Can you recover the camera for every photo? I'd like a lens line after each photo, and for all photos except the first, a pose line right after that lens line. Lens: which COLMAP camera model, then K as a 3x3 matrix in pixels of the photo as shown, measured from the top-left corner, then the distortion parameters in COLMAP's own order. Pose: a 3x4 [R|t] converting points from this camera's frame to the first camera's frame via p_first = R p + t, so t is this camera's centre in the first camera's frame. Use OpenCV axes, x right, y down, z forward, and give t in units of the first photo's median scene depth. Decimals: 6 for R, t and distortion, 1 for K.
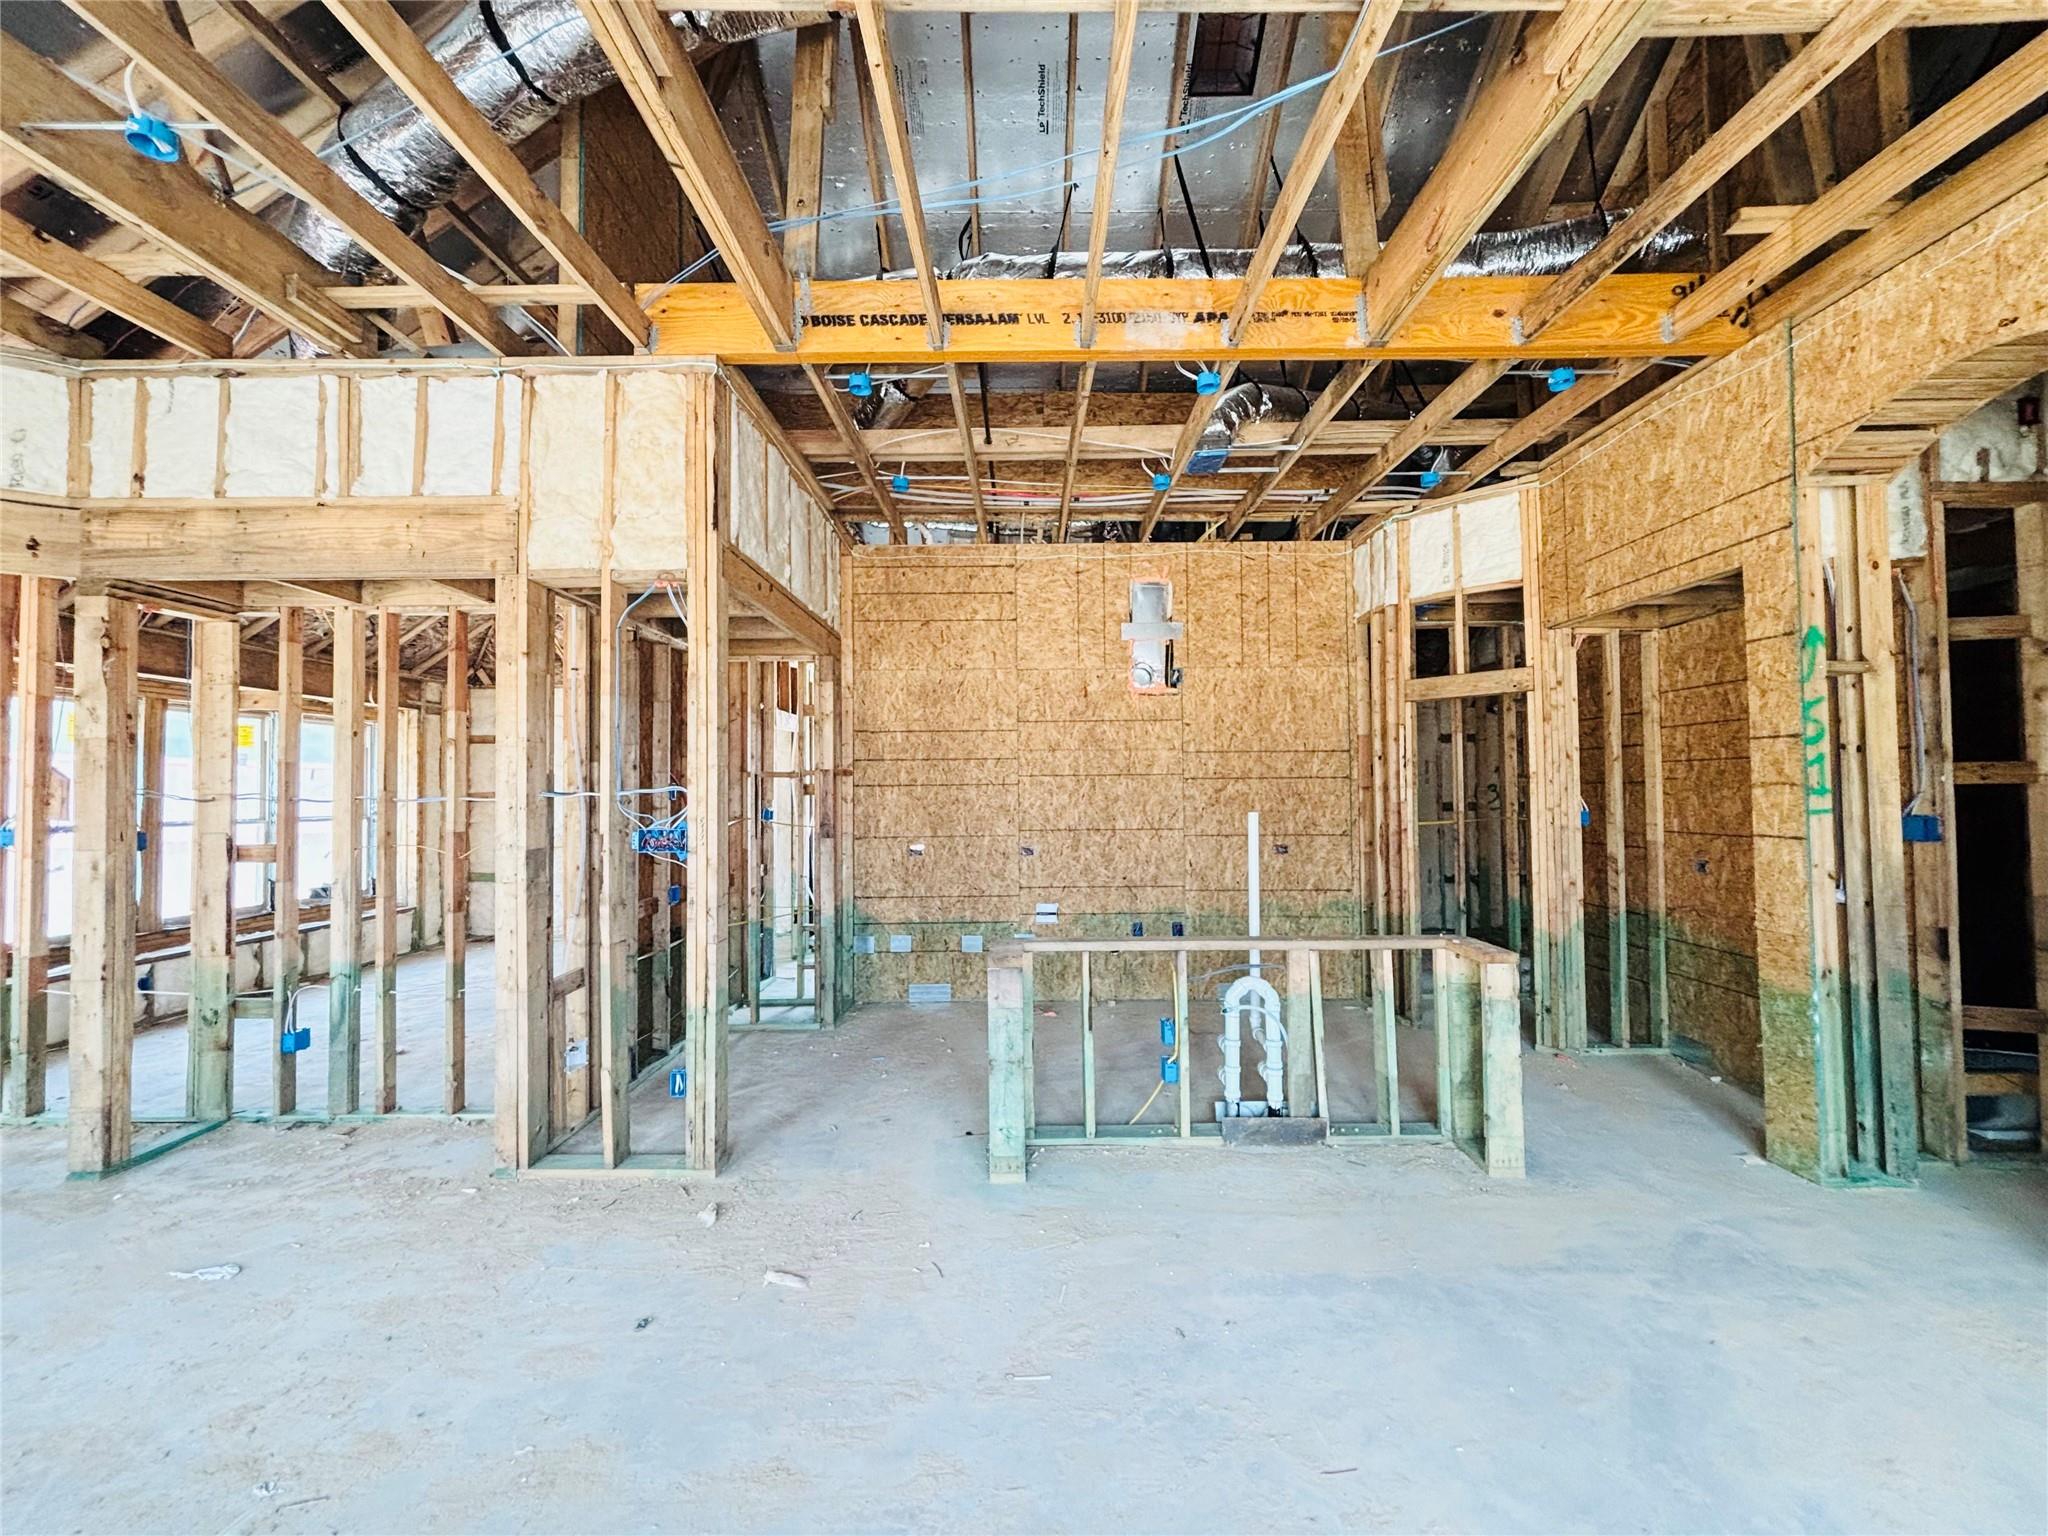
lens RADIAL K [[847.1, 0, 1024.0], [0, 847.1, 768.0], [0, 0, 1]] dist [0.001139, 0.000237]
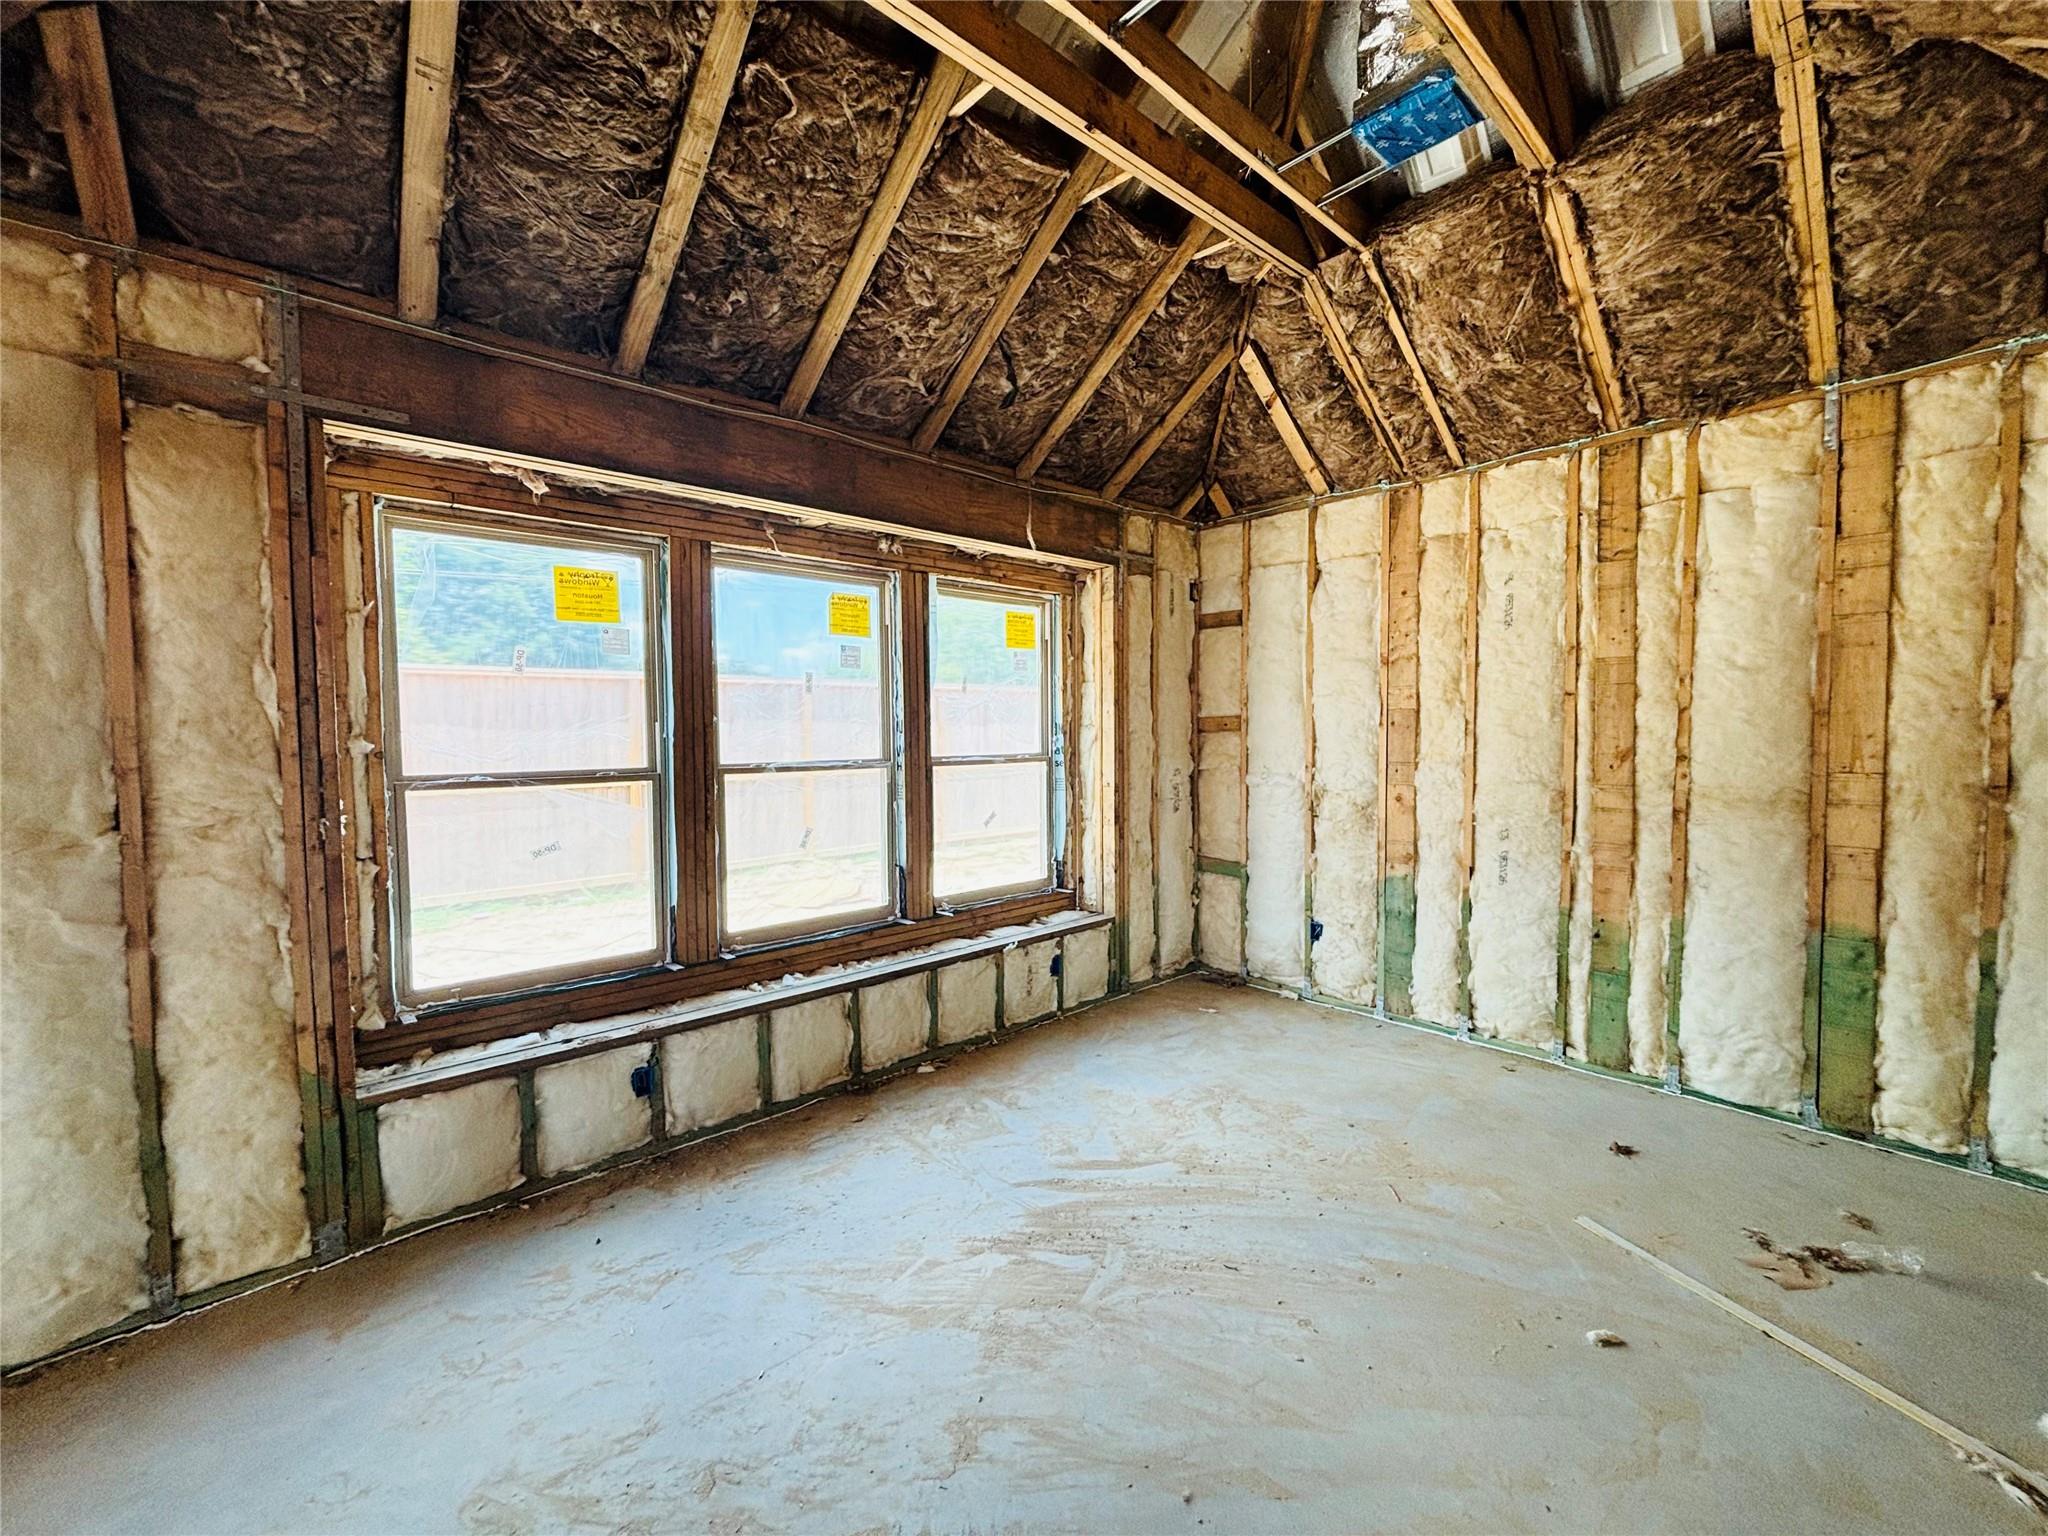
lens RADIAL K [[847.1, 0, 1024.0], [0, 847.1, 768.0], [0, 0, 1]] dist [0.001139, 0.000237]
pose [[0.686890, 0.040454, -0.725634, -0.350095], [0.022552, 0.996782, 0.076918, 0.019631], [0.726411, -0.069199, 0.683768, 0.571817]]
